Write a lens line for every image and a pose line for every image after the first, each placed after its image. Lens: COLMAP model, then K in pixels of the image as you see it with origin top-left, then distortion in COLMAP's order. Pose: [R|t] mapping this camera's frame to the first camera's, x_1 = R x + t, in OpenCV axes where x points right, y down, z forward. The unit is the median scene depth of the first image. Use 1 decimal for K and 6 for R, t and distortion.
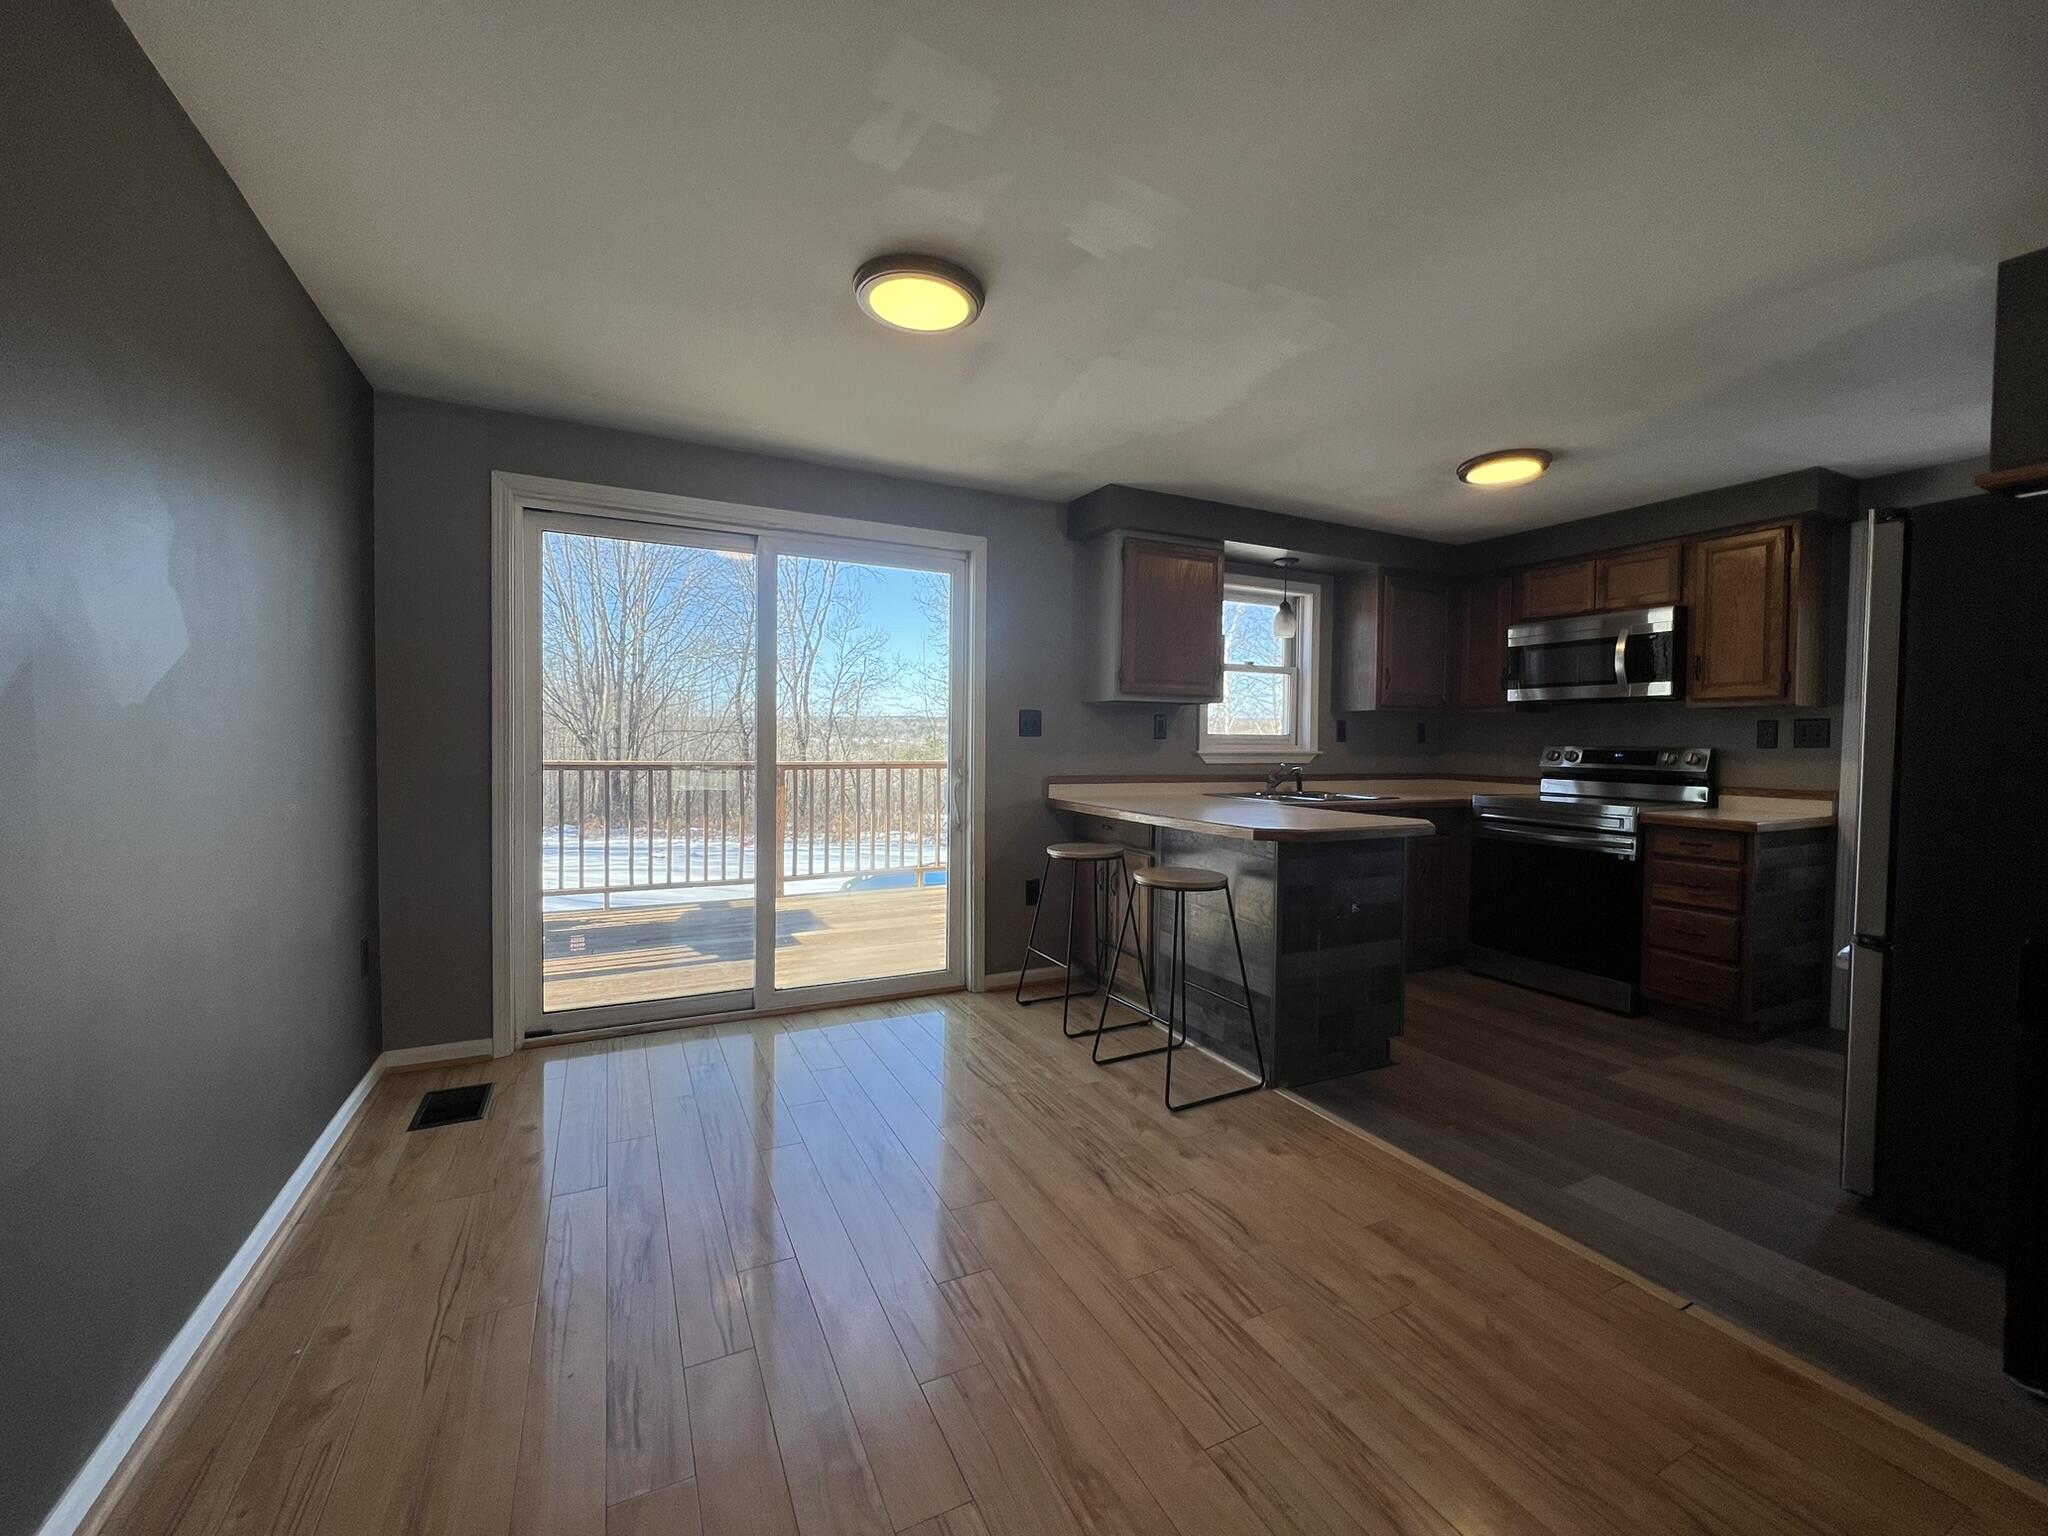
lens RADIAL K [[821.6, 0, 1018.3], [0, 821.6, 764.1], [0, 0, 1]] dist [-0.000542, 0.000325]
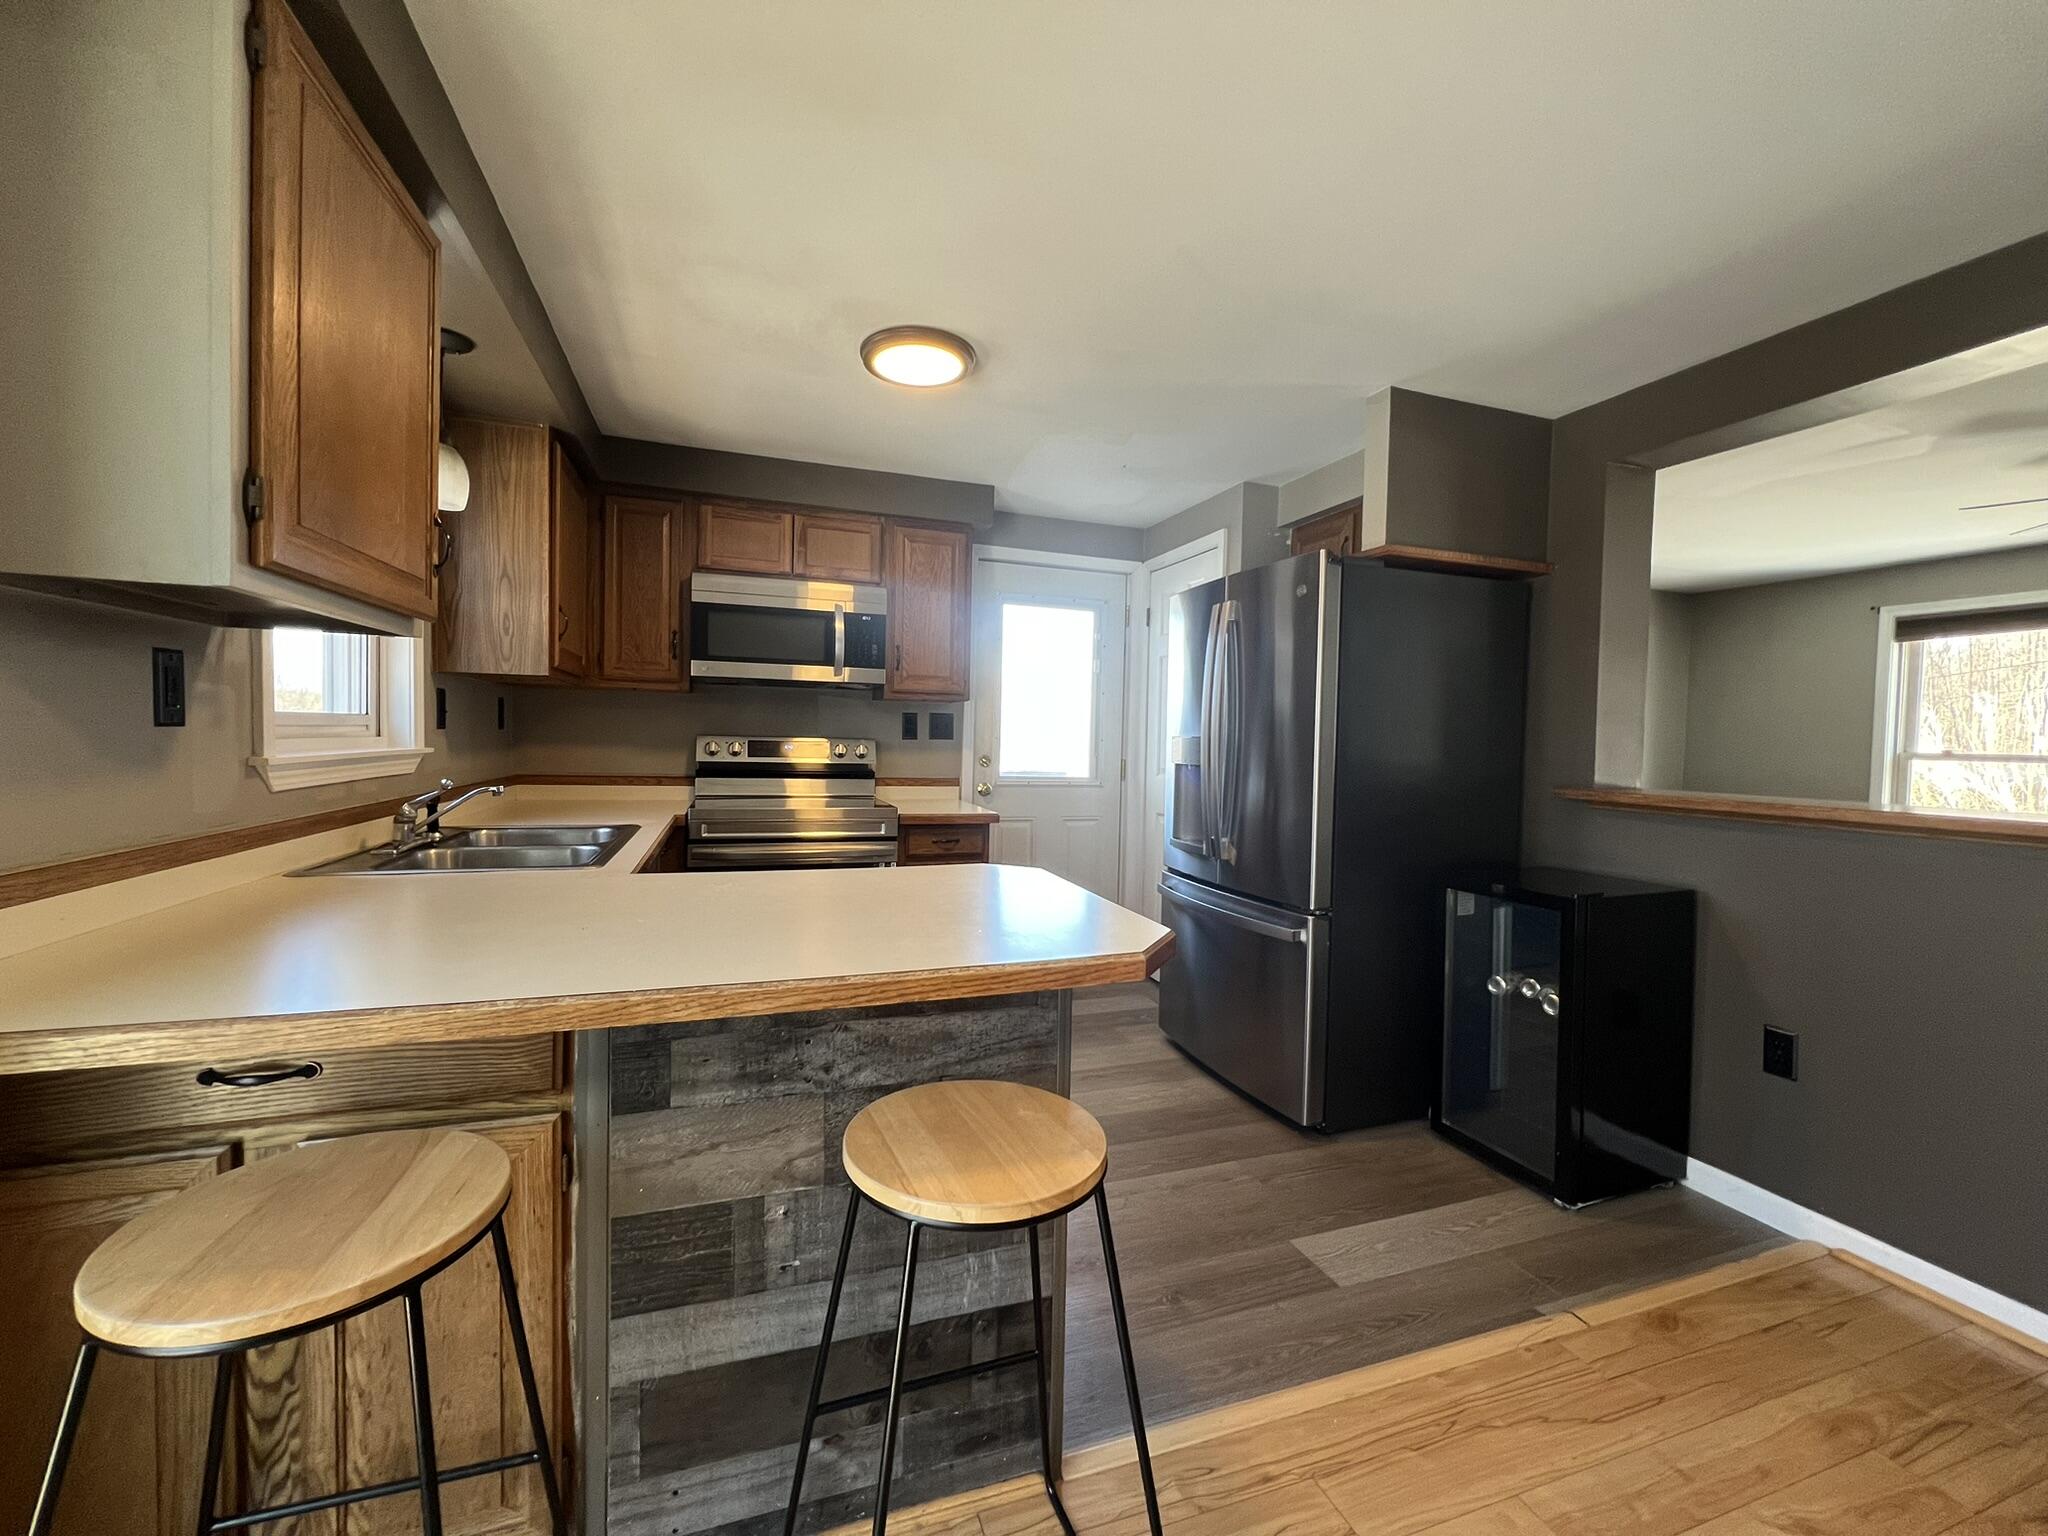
lens RADIAL K [[821.6, 0, 1018.3], [0, 821.6, 764.1], [0, 0, 1]] dist [-0.000542, 0.000325]
pose [[0.128457, -0.041011, 0.990867, -0.198632], [0.007086, 0.999157, 0.040436, -0.052379], [-0.991690, 0.001827, 0.128640, 1.270767]]
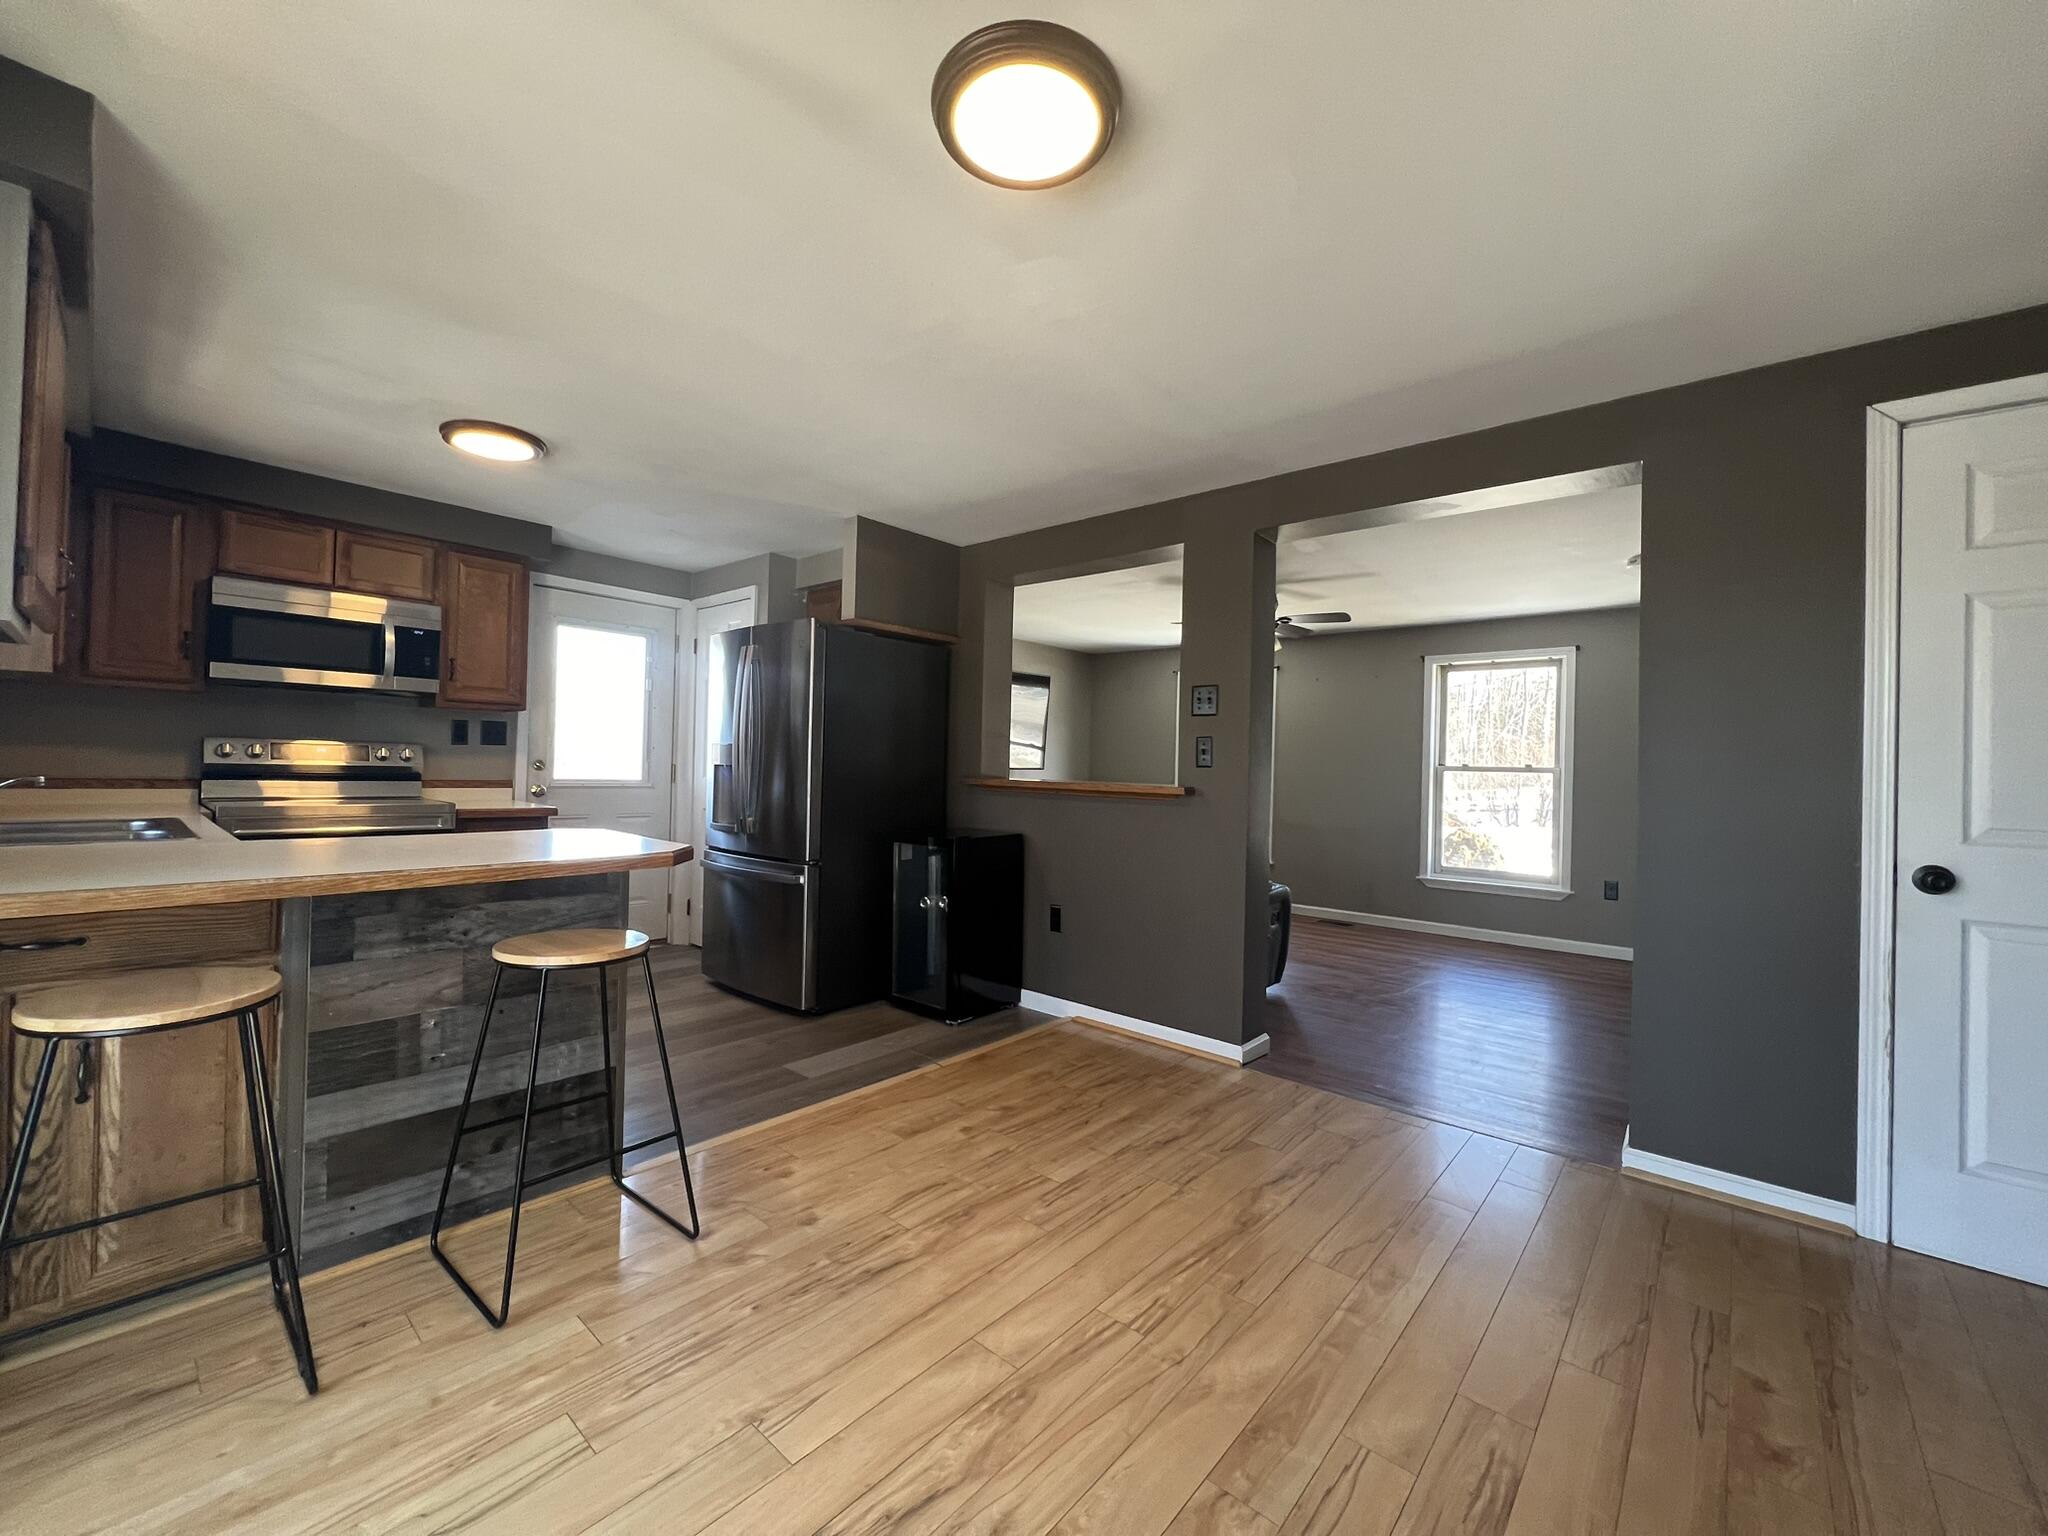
lens RADIAL K [[821.6, 0, 1018.3], [0, 821.6, 764.1], [0, 0, 1]] dist [-0.000542, 0.000325]
pose [[-0.375794, -0.020992, 0.926465, -0.754892], [-0.004863, 0.999774, 0.020681, -0.035184], [-0.926690, 0.003267, -0.375812, 1.242965]]
